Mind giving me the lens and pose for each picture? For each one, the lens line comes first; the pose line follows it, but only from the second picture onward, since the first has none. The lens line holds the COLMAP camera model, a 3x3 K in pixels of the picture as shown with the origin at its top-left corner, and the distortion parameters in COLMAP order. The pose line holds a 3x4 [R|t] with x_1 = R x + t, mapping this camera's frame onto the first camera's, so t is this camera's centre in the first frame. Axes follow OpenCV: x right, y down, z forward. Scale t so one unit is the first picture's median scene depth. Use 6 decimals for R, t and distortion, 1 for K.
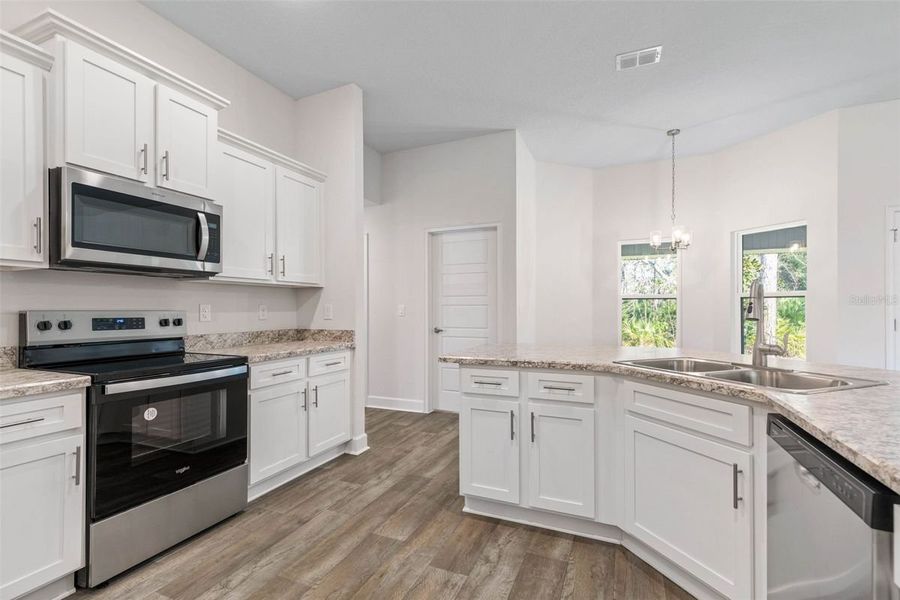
lens RADIAL K [[408.3, 0, 448.7], [0, 408.3, 303.3], [0, 0, 1]] dist [0.009062, -0.000267]
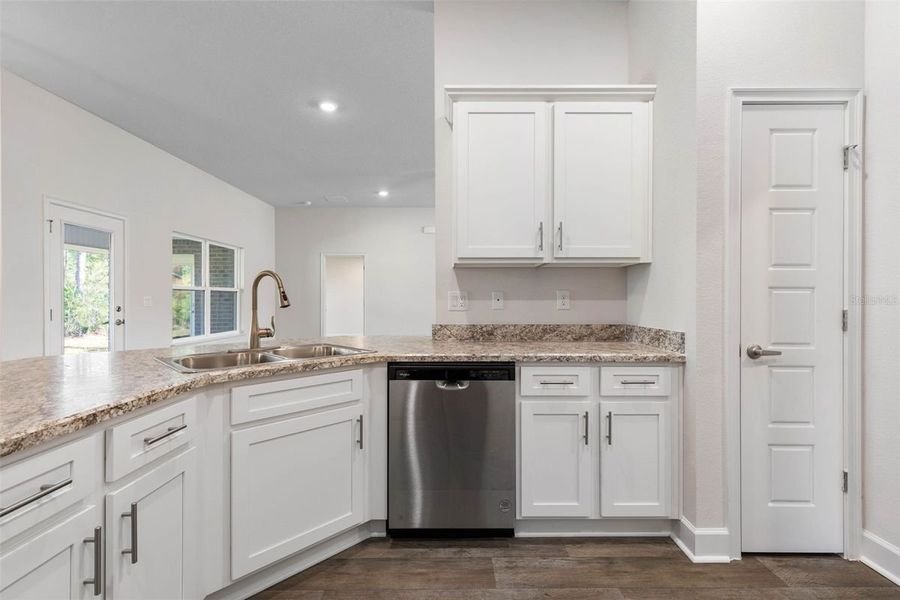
lens RADIAL K [[406.1, 0, 451.6], [0, 406.1, 299.0], [0, 0, 1]] dist [0.011496, 0.000053]
pose [[-0.398123, 0.002302, 0.917329, -0.375457], [-0.009378, 0.999934, -0.006580, 0.017698], [-0.917284, -0.011222, -0.398075, 0.788604]]
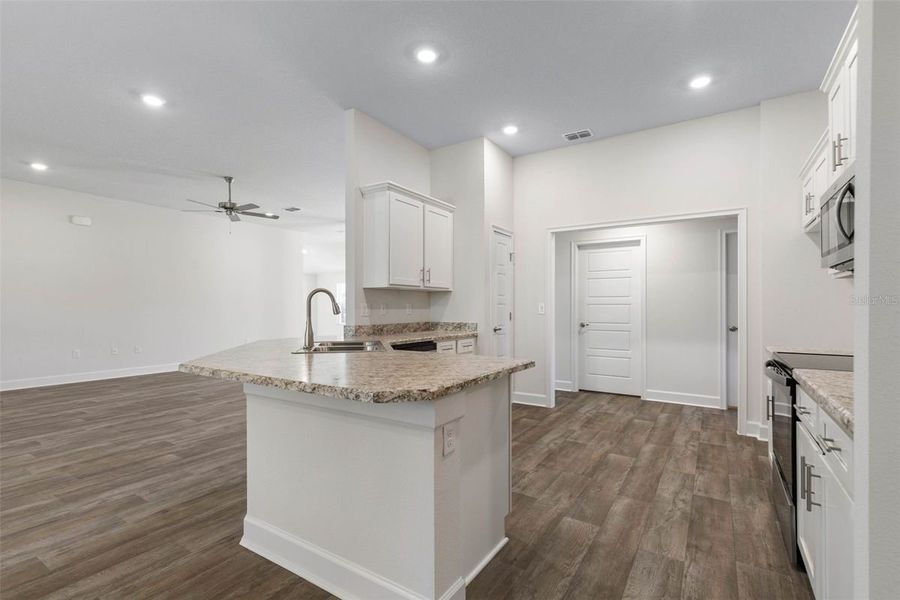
lens RADIAL K [[412.7, 0, 444.2], [0, 412.7, 307.1], [0, 0, 1]] dist [0.012159, -0.000047]
pose [[-0.983703, 0.003333, 0.179771, 0.006810], [0.000860, 0.999904, -0.013836, 0.028366], [-0.179800, -0.013456, -0.983611, 1.988533]]
